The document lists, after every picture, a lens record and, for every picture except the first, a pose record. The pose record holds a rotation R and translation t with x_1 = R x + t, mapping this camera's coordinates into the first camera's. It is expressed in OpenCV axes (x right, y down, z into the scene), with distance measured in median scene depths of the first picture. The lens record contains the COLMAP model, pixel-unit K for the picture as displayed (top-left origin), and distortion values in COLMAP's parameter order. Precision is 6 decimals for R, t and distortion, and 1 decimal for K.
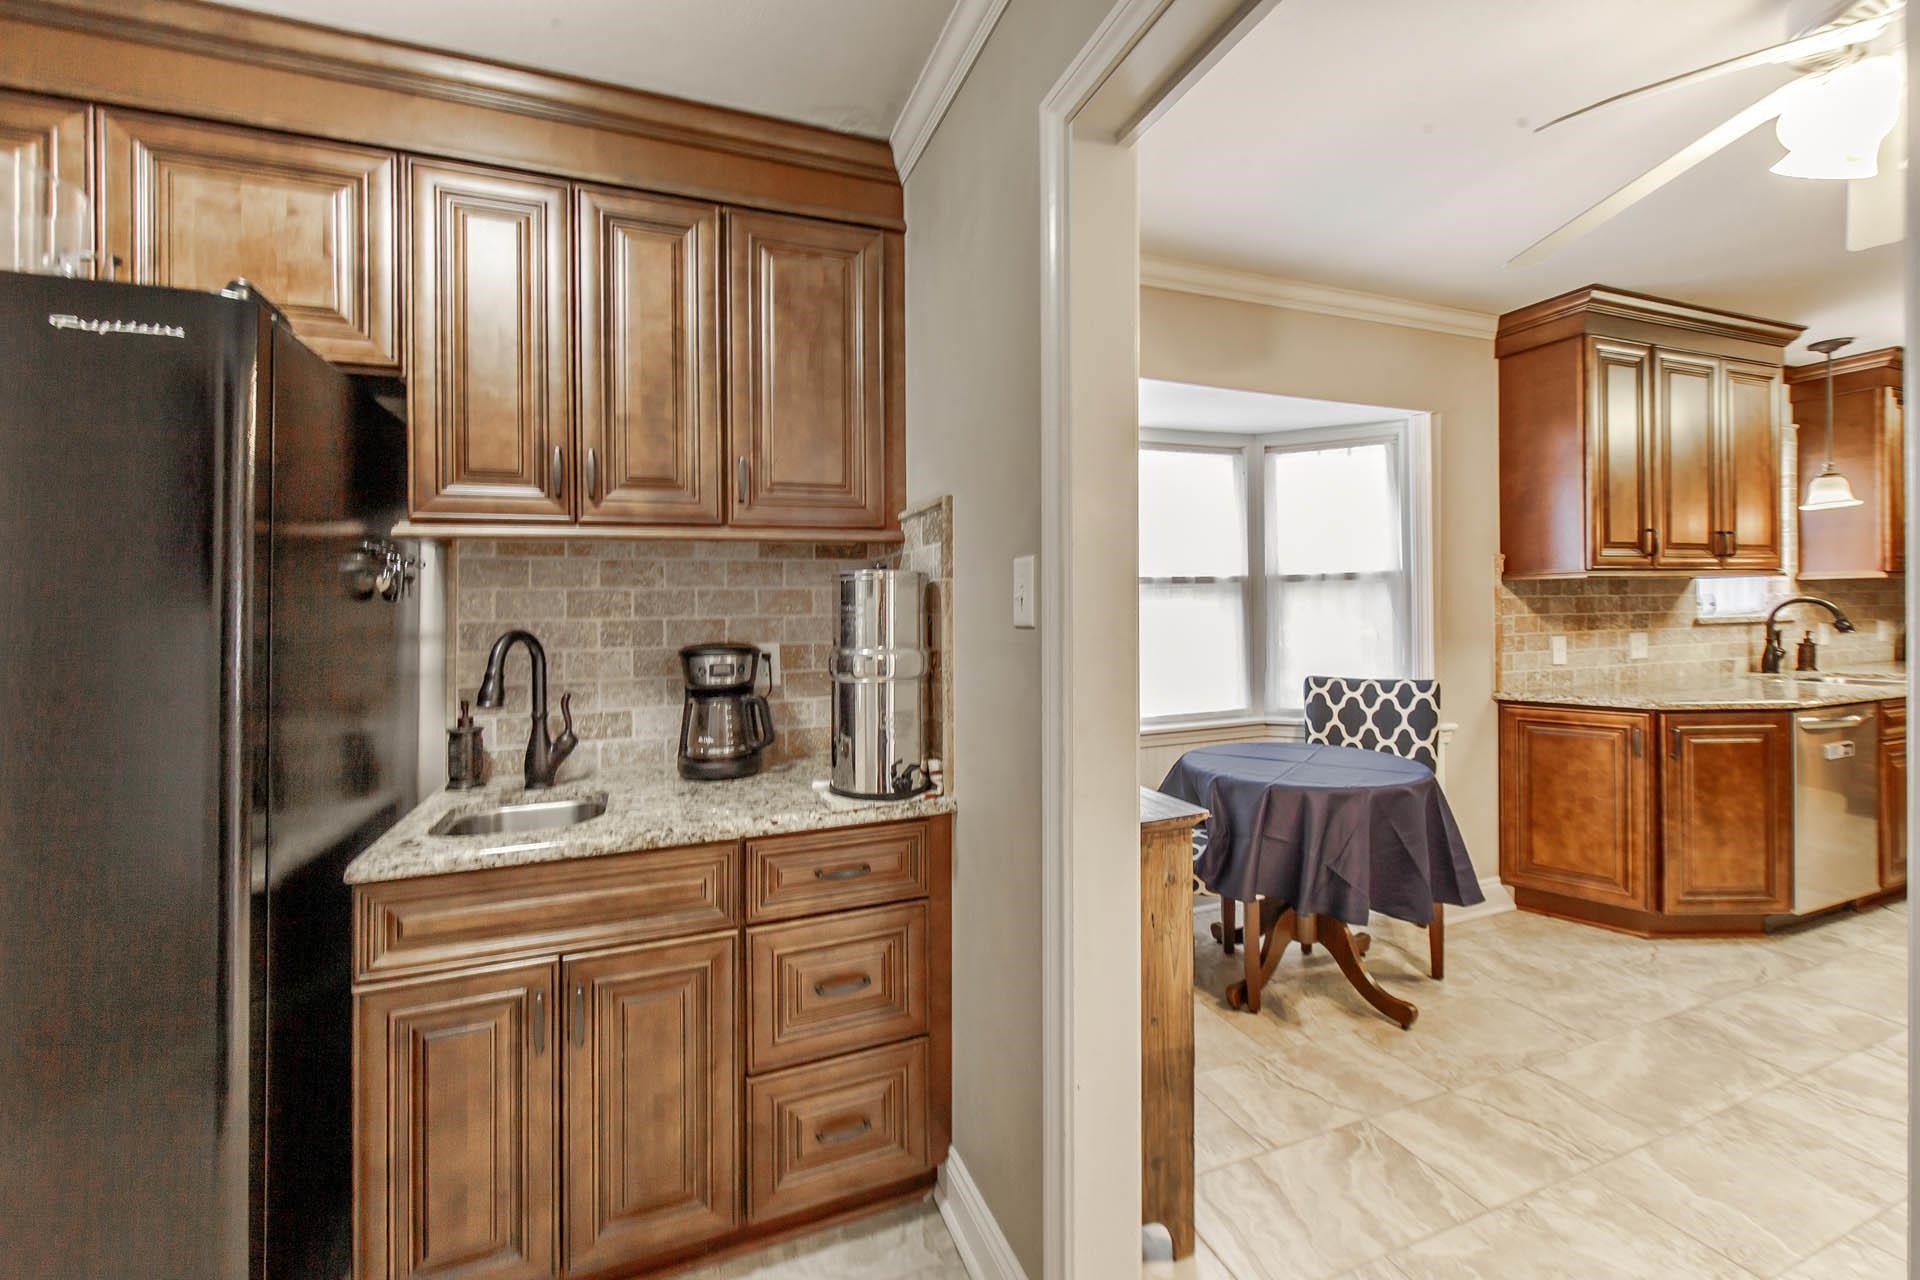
lens RADIAL K [[748.2, 0, 945.1], [0, 748.2, 609.2], [0, 0, 1]] dist [-0.000311, -0.001165]
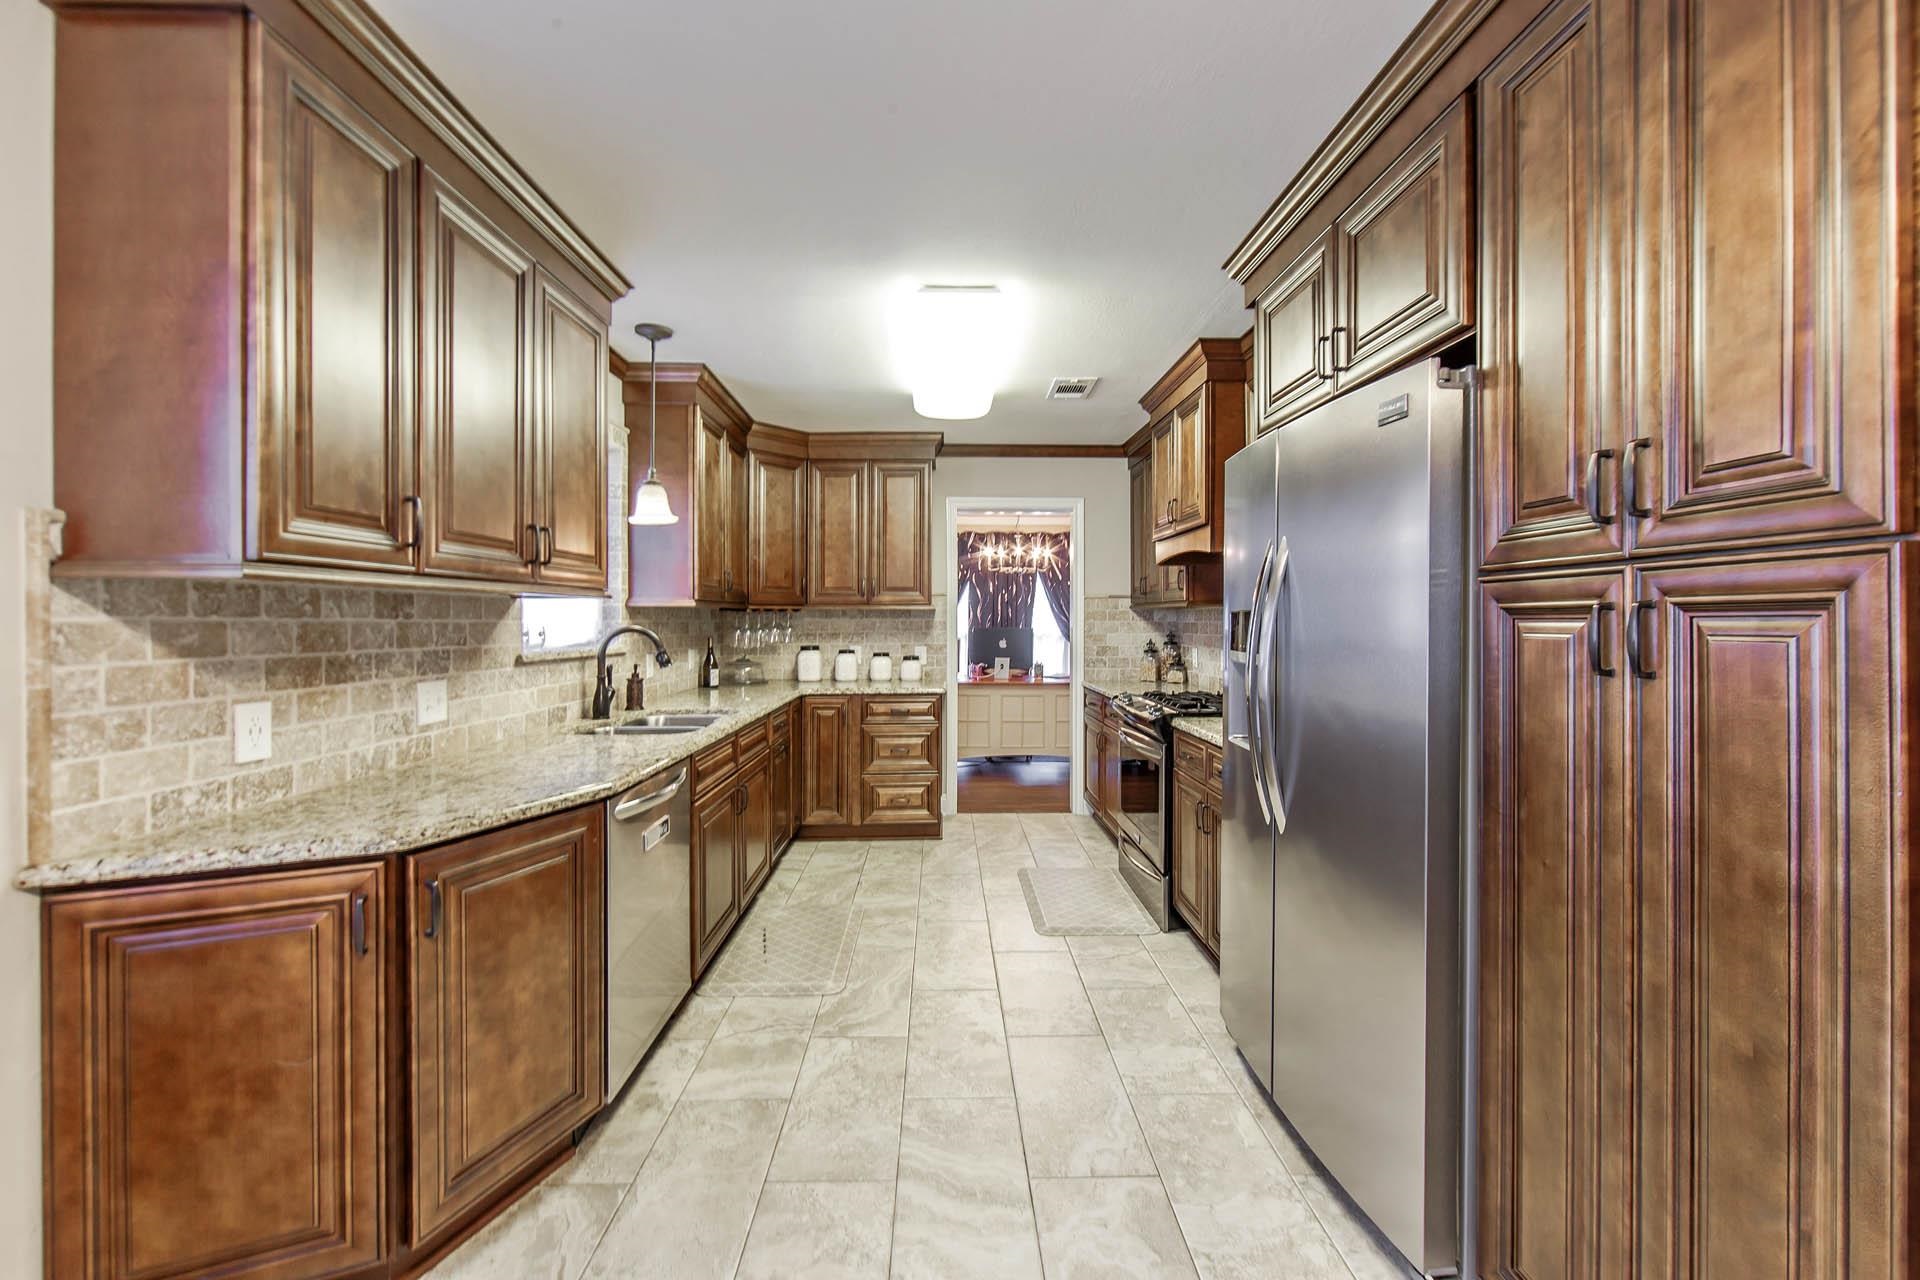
lens RADIAL K [[748.2, 0, 961.5], [0, 748.2, 632.3], [0, 0, 1]] dist [-0.000311, -0.001165]
pose [[0.314098, 0.001771, 0.949389, 0.523774], [-0.002699, 0.999996, -0.000972, -0.010558], [-0.949387, -0.002257, 0.314102, 0.427488]]
